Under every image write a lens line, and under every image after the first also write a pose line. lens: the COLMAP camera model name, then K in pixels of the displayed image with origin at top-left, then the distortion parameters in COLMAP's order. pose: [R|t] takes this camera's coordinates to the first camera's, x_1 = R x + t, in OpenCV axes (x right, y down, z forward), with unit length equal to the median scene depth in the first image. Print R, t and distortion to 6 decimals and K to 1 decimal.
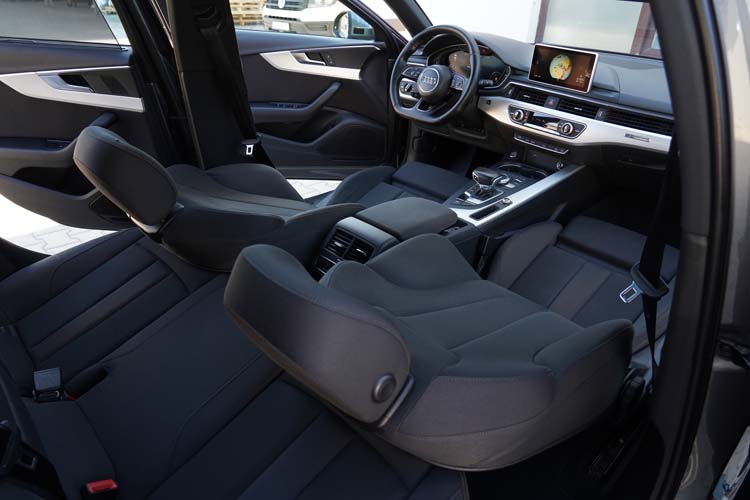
lens RADIAL K [[501.0, 0, 386.6], [0, 501.0, 238.5], [0, 0, 1]] dist [-0.034408, 0.015519]
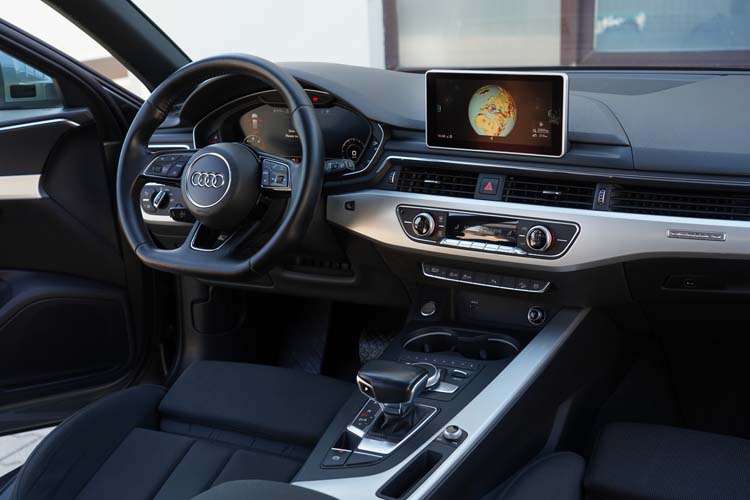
lens RADIAL K [[975.5, 0, 388.7], [0, 975.5, 227.7], [0, 0, 1]] dist [0.015917, 0.000000]
pose [[0.949733, -0.163482, 0.266986, 0.000747], [0.218727, 0.956654, -0.192280, -0.083106], [-0.223979, 0.241012, 0.944323, 0.181947]]
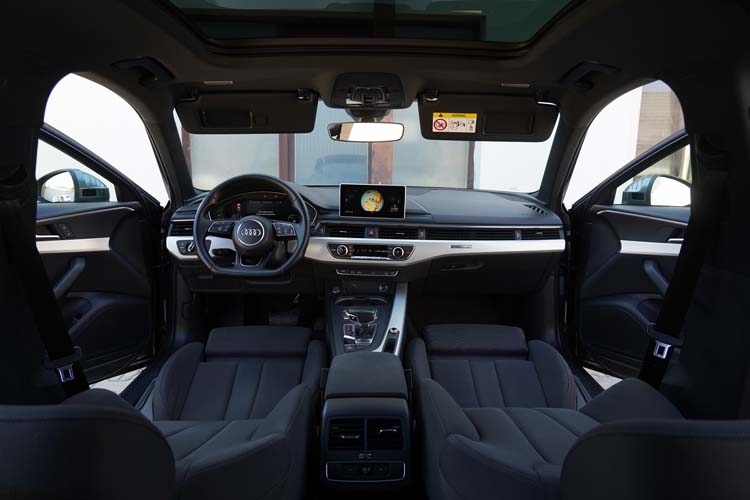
lens RADIAL K [[501.0, 0, 378.2], [0, 501.0, 255.9], [0, 0, 1]] dist [-0.034408, 0.015519]
pose [[0.687944, -0.183726, 0.702124, -0.404364], [0.346406, 0.933241, -0.095207, -0.113920], [-0.637758, 0.308717, 0.705661, 0.235182]]
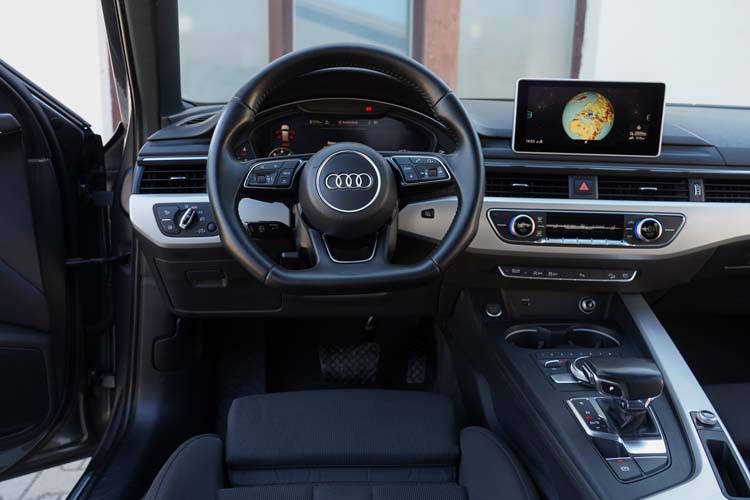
lens RADIAL K [[683.3, 0, 378.7], [0, 683.3, 241.1], [0, 0, 1]] dist [0.024965, 0.003096]
pose [[0.663406, -0.188904, 0.724022, -0.286838], [0.350814, 0.933194, -0.077964, -0.231142], [-0.660925, 0.305719, 0.685357, 0.656680]]
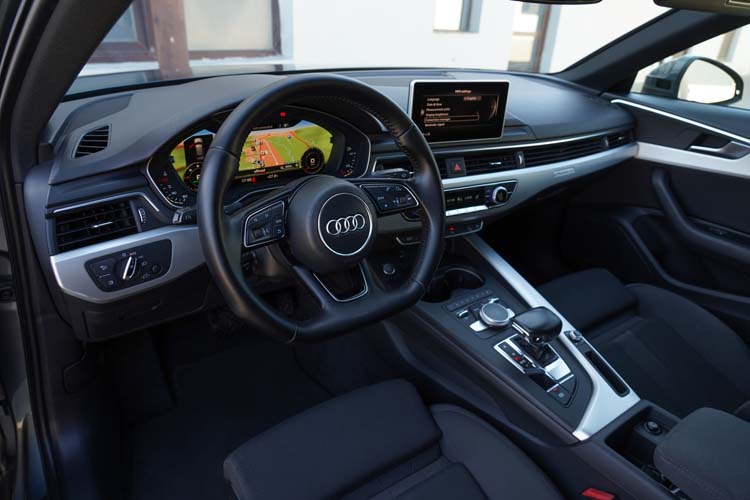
lens RADIAL K [[501.0, 0, 375.6], [0, 501.0, 245.7], [0, 0, 1]] dist [-0.034408, 0.015519]
pose [[0.164110, -0.476648, 0.863640, -0.254282], [0.399402, 0.832643, 0.383645, -0.449049], [-0.901968, 0.281980, 0.327019, 0.874162]]
